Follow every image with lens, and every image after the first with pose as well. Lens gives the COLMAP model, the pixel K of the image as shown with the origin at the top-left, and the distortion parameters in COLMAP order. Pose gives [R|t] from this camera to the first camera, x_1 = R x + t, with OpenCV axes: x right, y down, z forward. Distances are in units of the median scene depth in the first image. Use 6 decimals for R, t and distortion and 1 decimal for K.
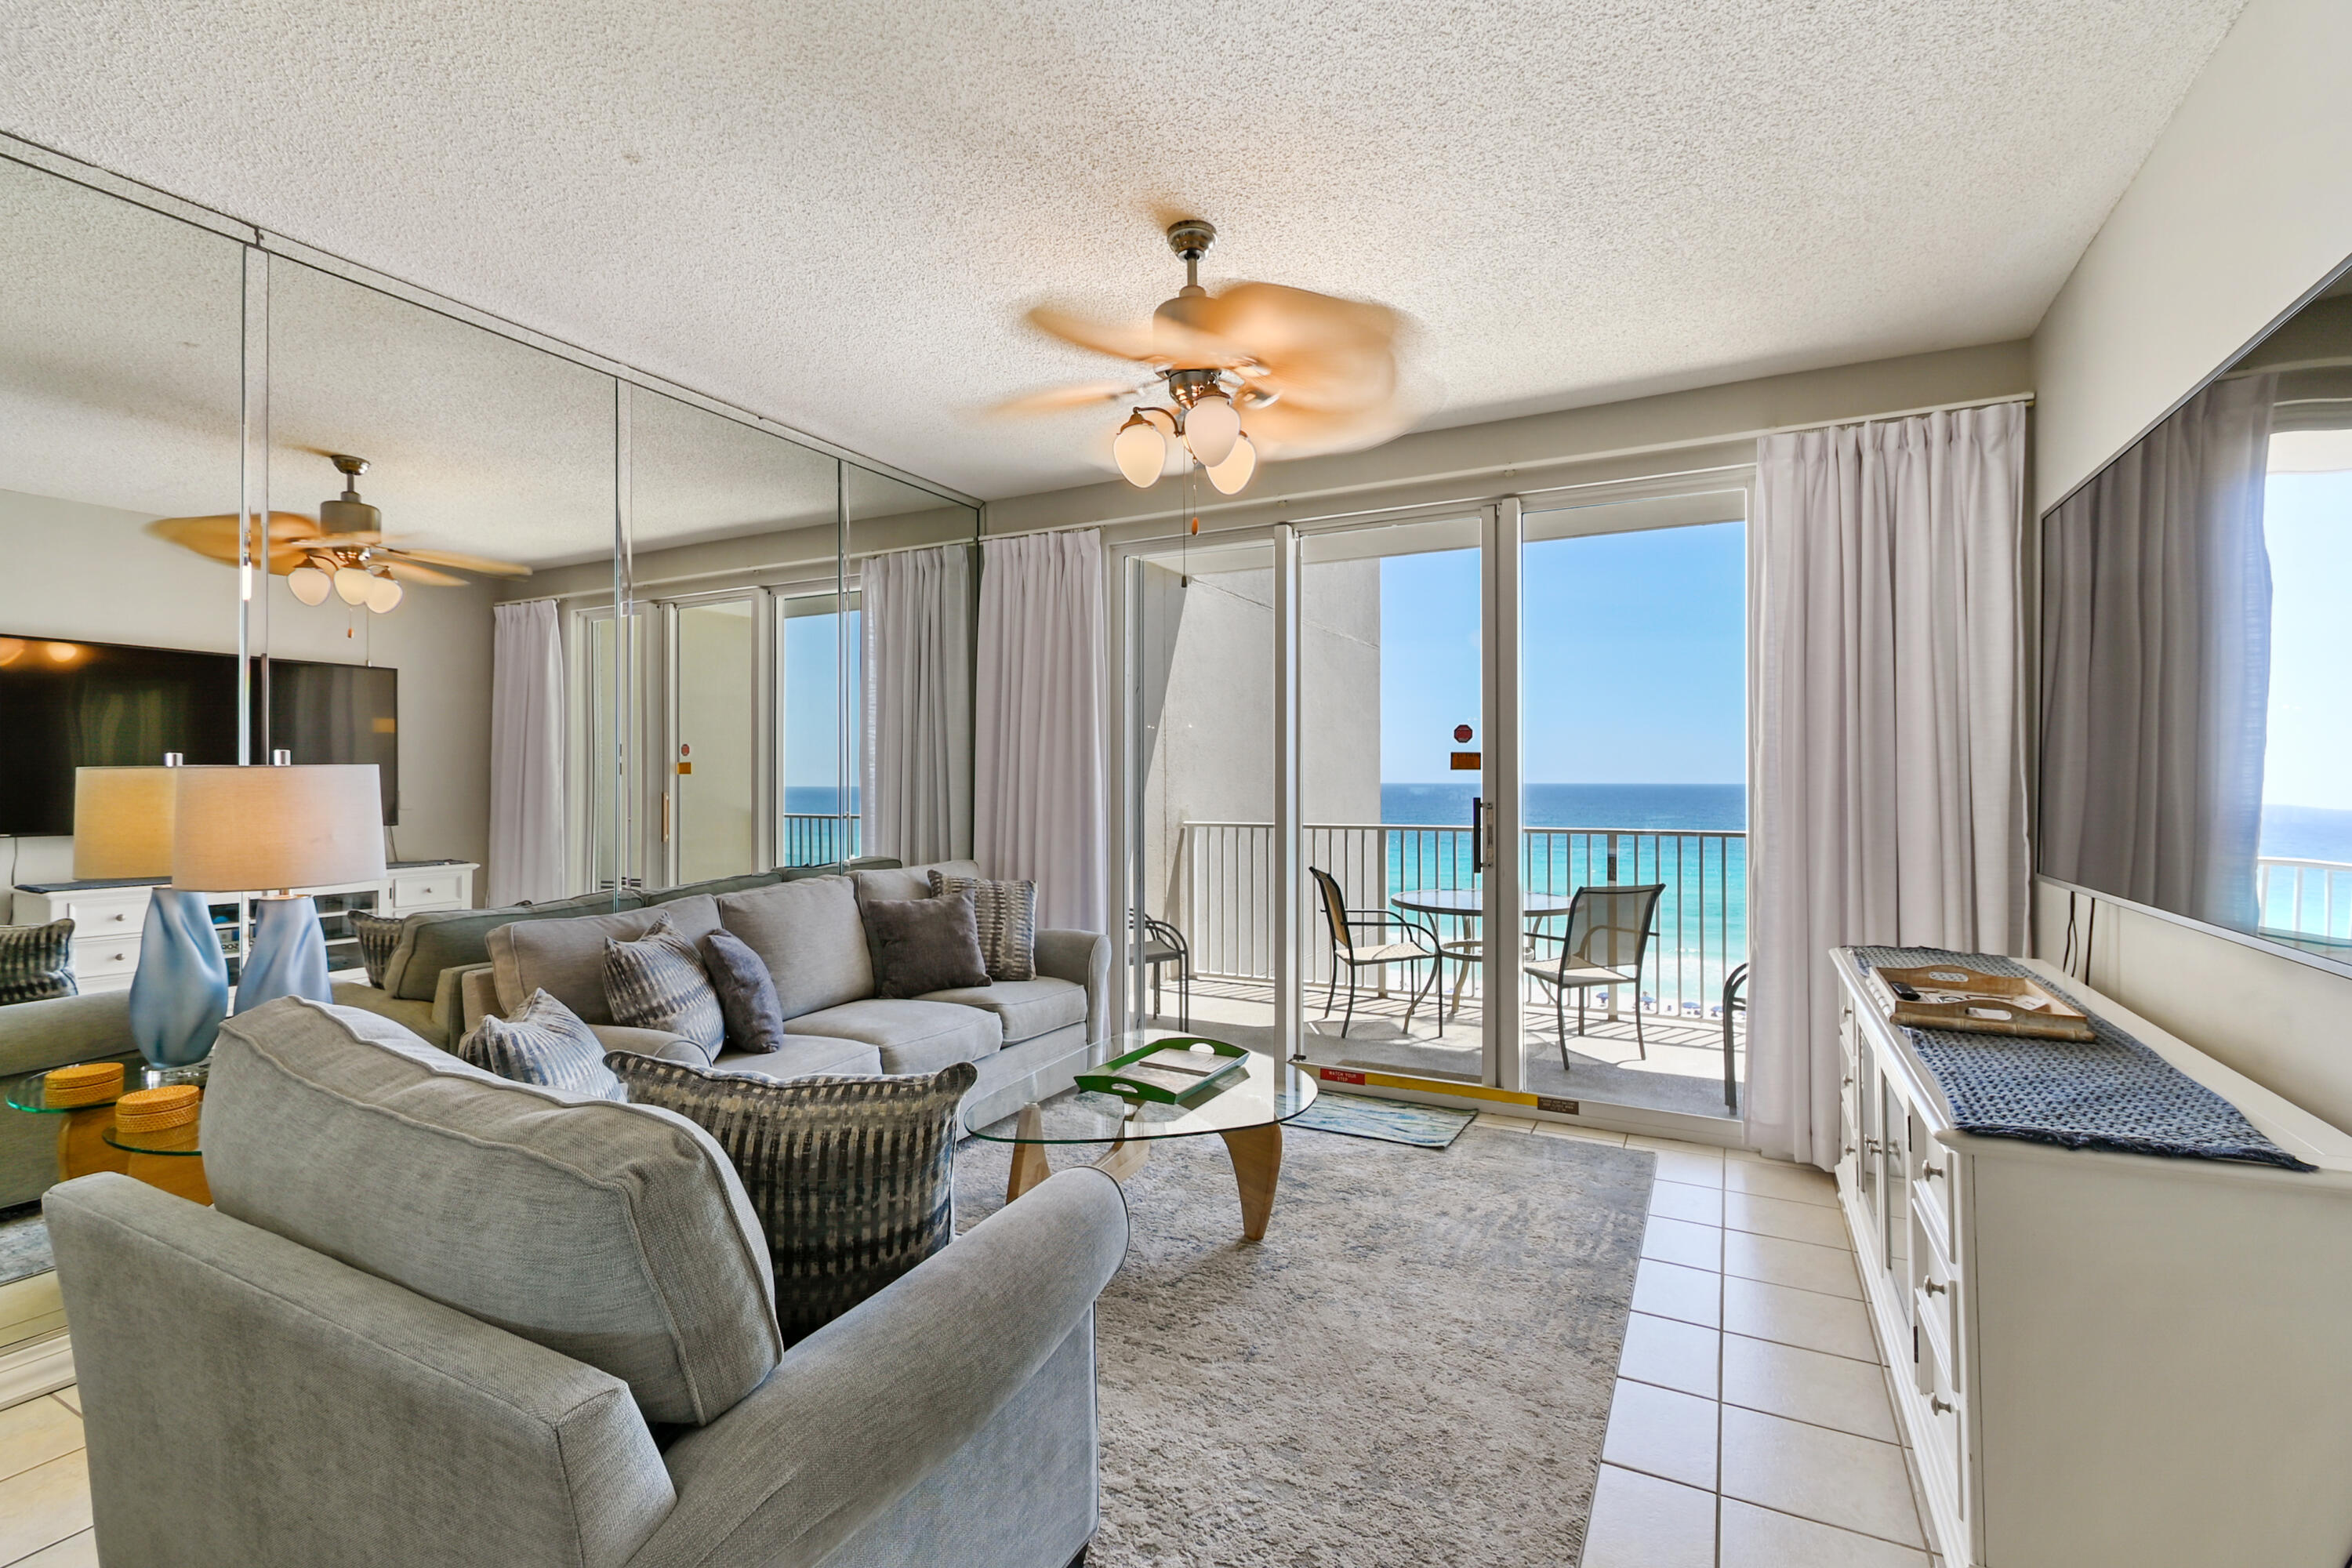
lens RADIAL K [[1047.7, 0, 1184.3], [0, 1047.7, 775.8], [0, 0, 1]] dist [0.009849, -0.005930]
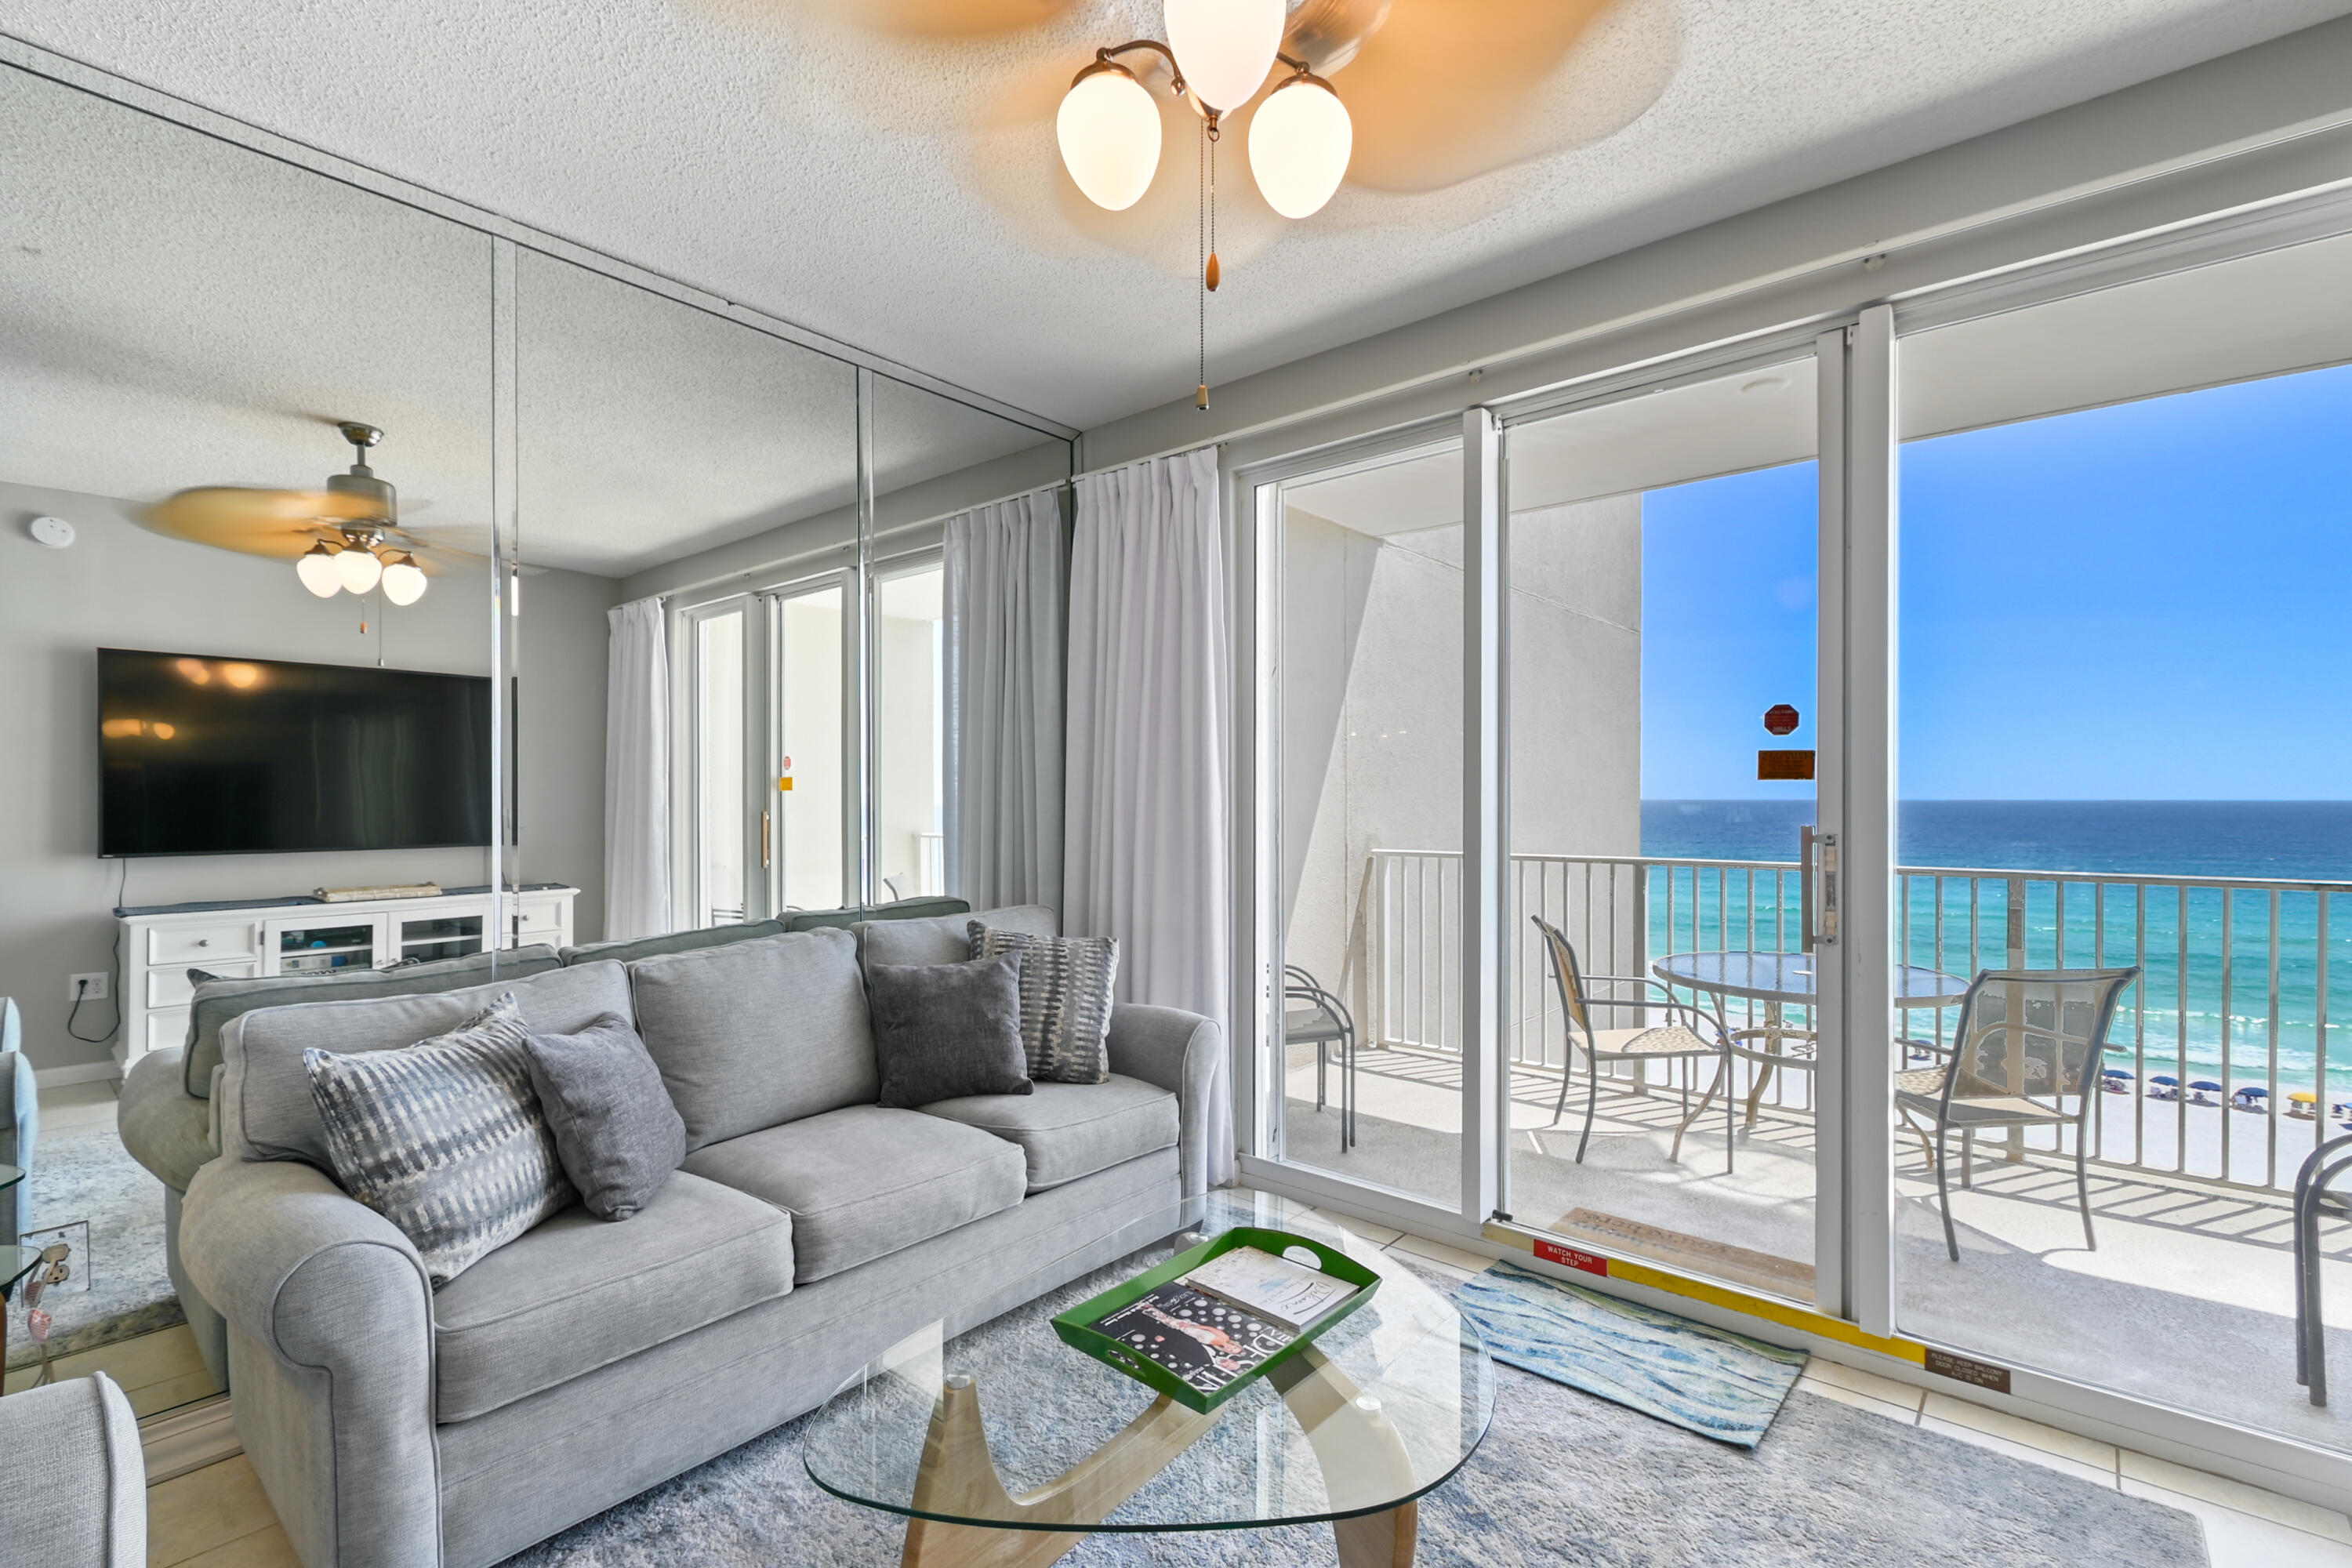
lens RADIAL K [[1047.7, 0, 1185.7], [0, 1047.7, 805.4], [0, 0, 1]] dist [0.009849, -0.005930]
pose [[0.974798, 0.000456, -0.223088, 0.065279], [0.002362, 0.999921, 0.012363, 0.001038], [0.223076, -0.012579, 0.974720, 0.327246]]
